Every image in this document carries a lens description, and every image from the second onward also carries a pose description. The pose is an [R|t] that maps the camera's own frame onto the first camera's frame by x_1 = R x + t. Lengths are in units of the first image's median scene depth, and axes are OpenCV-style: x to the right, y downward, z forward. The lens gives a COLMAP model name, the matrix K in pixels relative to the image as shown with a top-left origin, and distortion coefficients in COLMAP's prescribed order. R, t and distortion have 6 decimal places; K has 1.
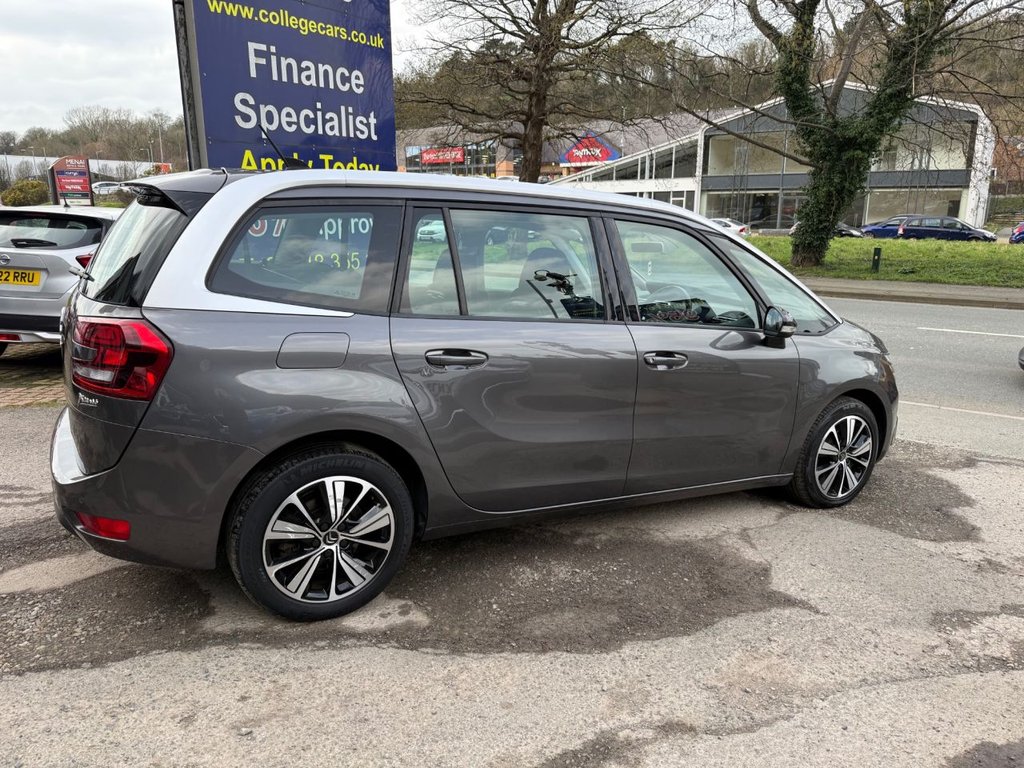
lens RADIAL K [[728.5, 0, 519.8], [0, 728.5, 384.6], [0, 0, 1]] dist [0.014456, -0.021664]
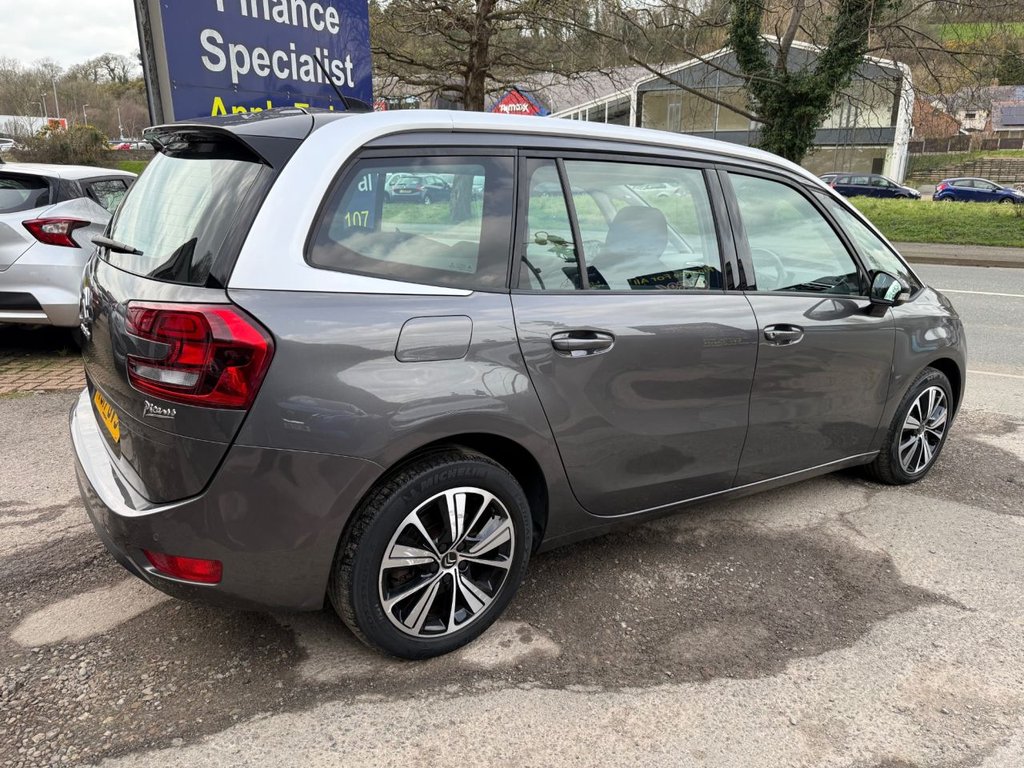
lens RADIAL K [[731.4, 0, 514.8], [0, 731.4, 390.0], [0, 0, 1]] dist [0.011973, -0.021370]
pose [[0.995411, -0.028858, 0.091237, -0.176358], [0.023443, 0.997930, 0.059878, -0.023011], [-0.092776, -0.057464, 0.994027, 0.118143]]
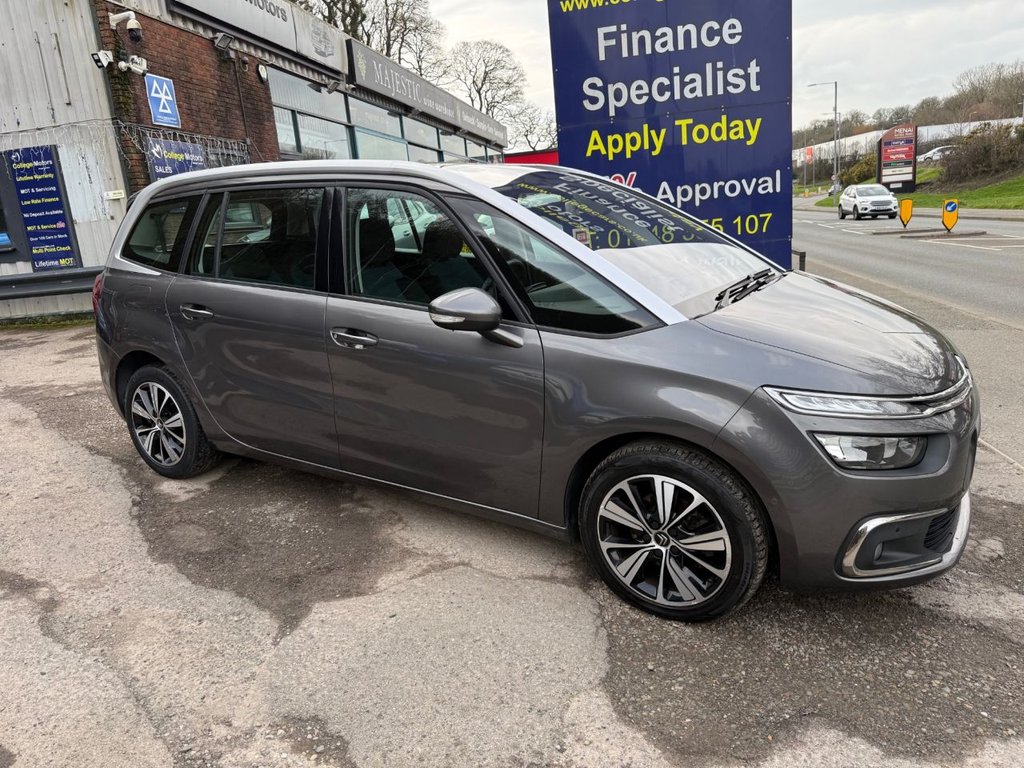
lens RADIAL K [[728.5, 0, 506.6], [0, 728.5, 385.9], [0, 0, 1]] dist [0.014456, -0.021664]
pose [[0.469693, 0.162405, -0.867764, 0.949222], [-0.123238, 0.985371, 0.117711, -0.090798], [0.874186, 0.051654, 0.482836, 0.616569]]
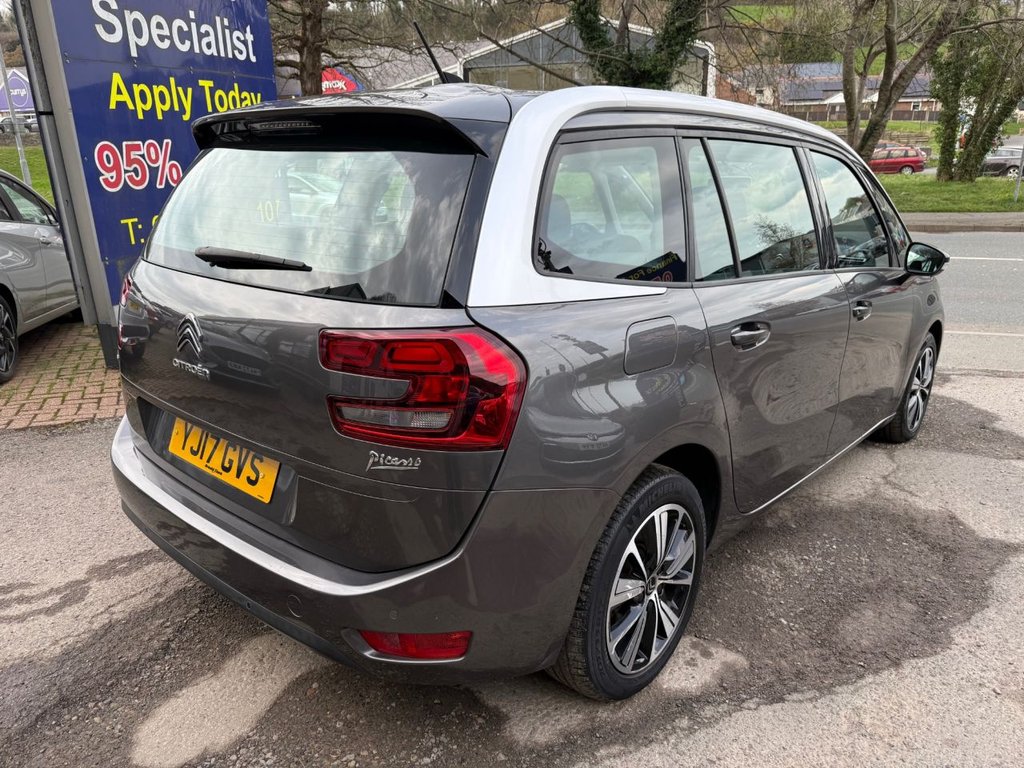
lens RADIAL K [[731.4, 0, 514.3], [0, 731.4, 391.5], [0, 0, 1]] dist [0.011973, -0.021370]
pose [[0.945413, -0.121706, 0.302294, -0.415755], [0.095145, 0.990312, 0.101144, -0.056510], [-0.311676, -0.066861, 0.947833, 0.229285]]
